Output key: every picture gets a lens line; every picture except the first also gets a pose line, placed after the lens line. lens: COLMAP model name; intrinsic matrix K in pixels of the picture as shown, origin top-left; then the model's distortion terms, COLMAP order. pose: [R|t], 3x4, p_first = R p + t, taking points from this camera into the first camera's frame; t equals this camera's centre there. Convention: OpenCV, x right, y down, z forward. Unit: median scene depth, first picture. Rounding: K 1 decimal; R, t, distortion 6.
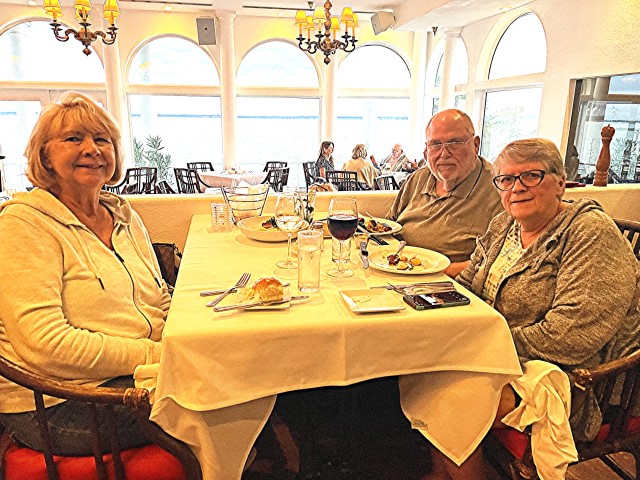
lens RADIAL K [[486.0, 0, 320.0], [0, 486.0, 240.0], [0, 0, 1]] dist [0.007542, 0.000198]
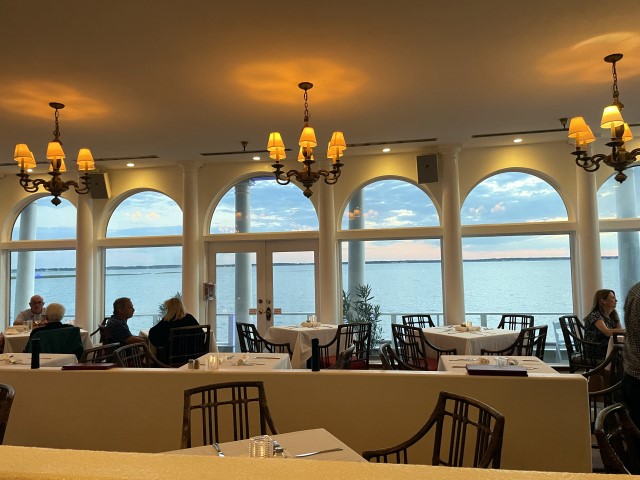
lens RADIAL K [[486.0, 0, 320.0], [0, 486.0, 240.0], [0, 0, 1]] dist [0.007542, 0.000198]
pose [[0.928591, -0.051529, -0.367510, -0.095069], [-0.057223, 0.958588, -0.278989, -0.043916], [0.366667, 0.280097, 0.887187, 0.173758]]
